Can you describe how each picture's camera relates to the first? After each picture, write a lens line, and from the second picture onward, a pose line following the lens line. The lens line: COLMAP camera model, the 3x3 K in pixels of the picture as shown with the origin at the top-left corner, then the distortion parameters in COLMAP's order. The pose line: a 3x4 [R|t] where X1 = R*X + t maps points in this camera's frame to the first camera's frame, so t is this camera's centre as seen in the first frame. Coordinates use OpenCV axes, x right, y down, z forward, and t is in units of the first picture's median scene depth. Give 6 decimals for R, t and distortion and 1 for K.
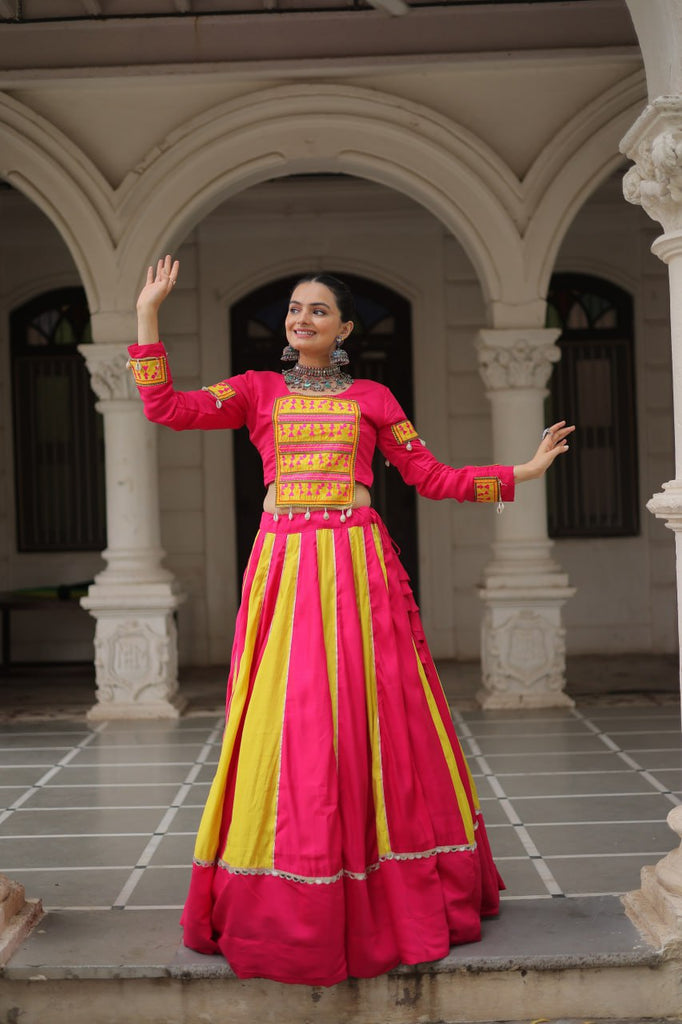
lens RADIAL K [[1437.0, 0, 340.4], [0, 1437.0, 516.9], [0, 0, 1]] dist [0.008840, -0.034049]
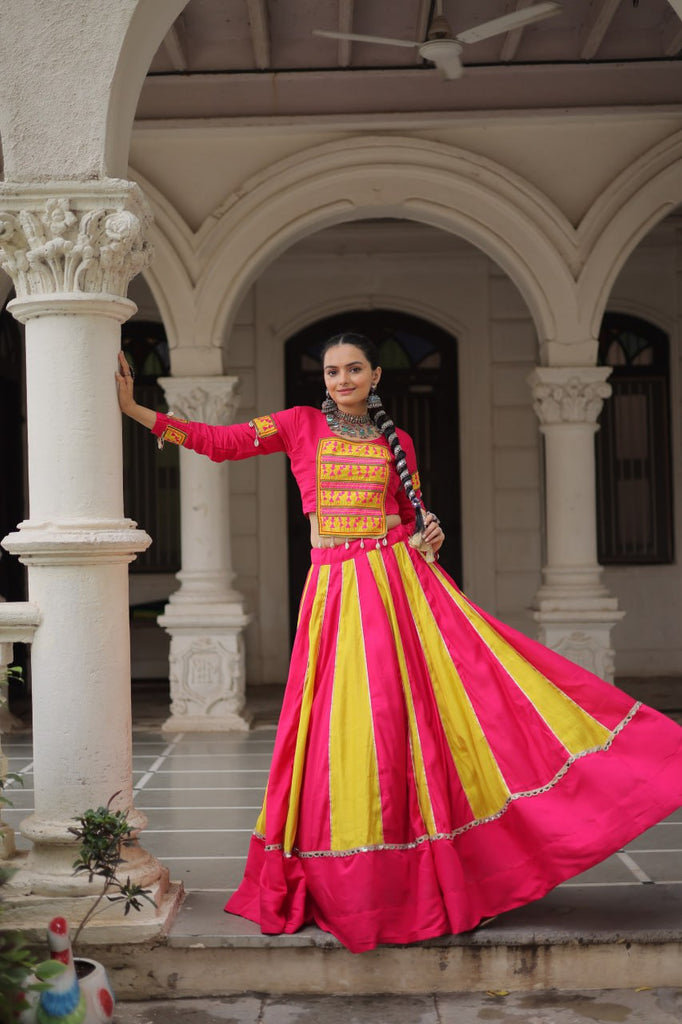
lens RADIAL K [[1437.0, 0, 340.4], [0, 1437.0, 516.9], [0, 0, 1]] dist [0.008840, -0.034049]
pose [[0.999954, 0.009636, -0.000176, -0.046154], [-0.009638, 0.999757, -0.019815, 0.002807], [-0.000015, 0.019816, 0.999804, -0.060093]]
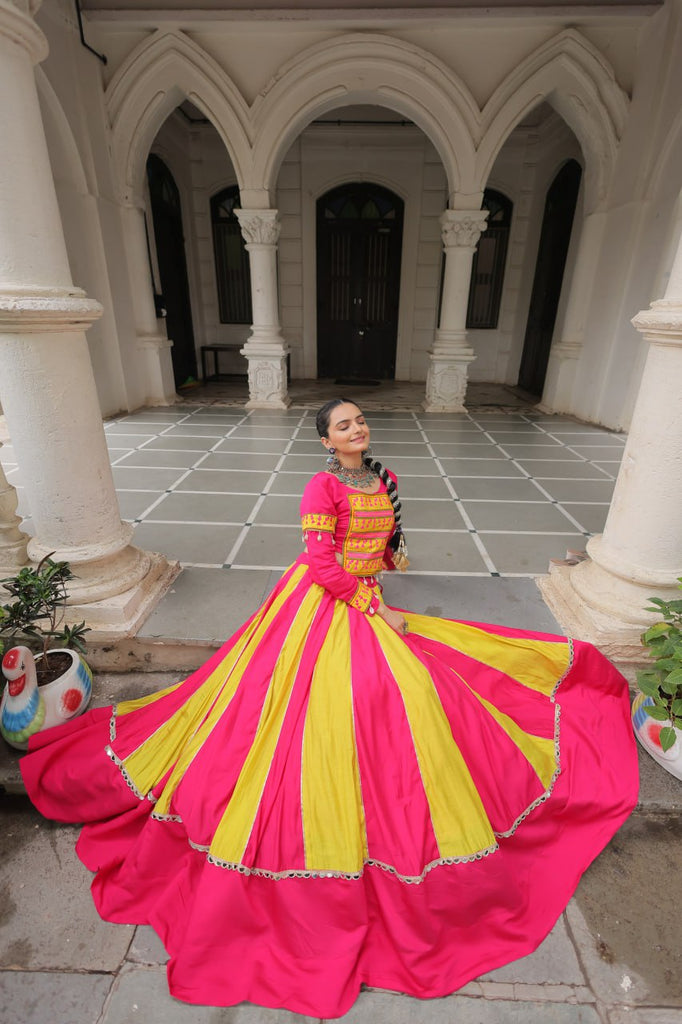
lens RADIAL K [[470.9, 0, 344.0], [0, 470.9, 508.9], [0, 0, 1]] dist [0.000101, 0.000819]
pose [[0.998567, 0.052512, -0.010350, -0.009459], [-0.044408, 0.920827, 0.387435, -0.002507], [0.029876, -0.386420, 0.921839, 0.277174]]
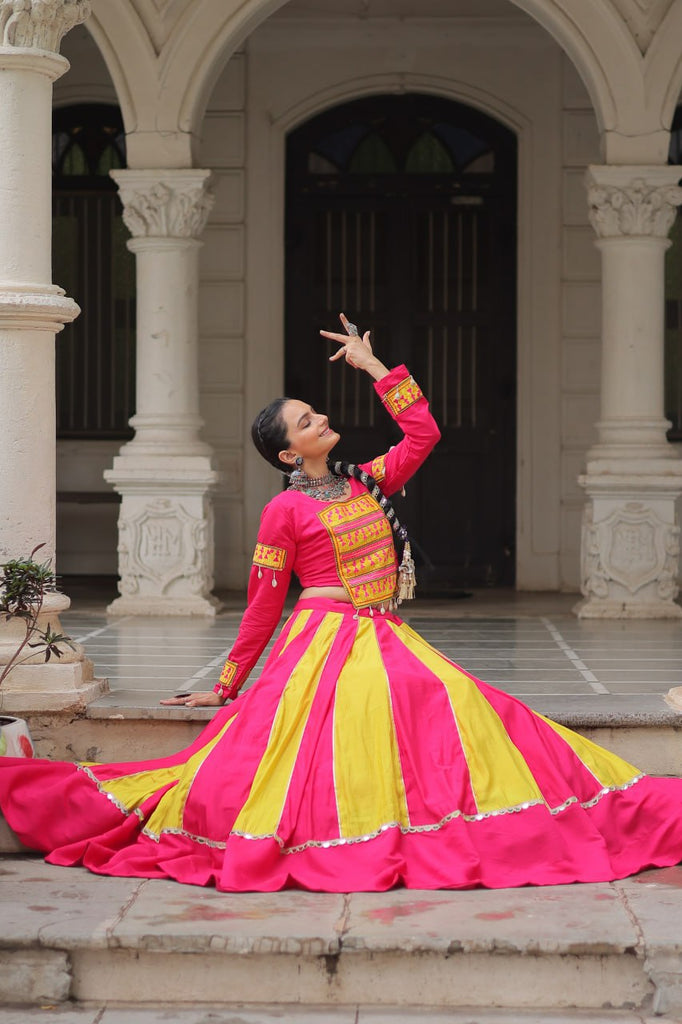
lens RADIAL K [[2311.2, 0, 341.0], [0, 2311.2, 512.0], [0, 0, 1]] dist [0.007374, -0.014677]
pose [[0.998737, 0.032345, -0.038459, 0.011284], [-0.032056, 0.999453, 0.008106, 0.065255], [0.038701, -0.006863, 0.999227, -0.348830]]
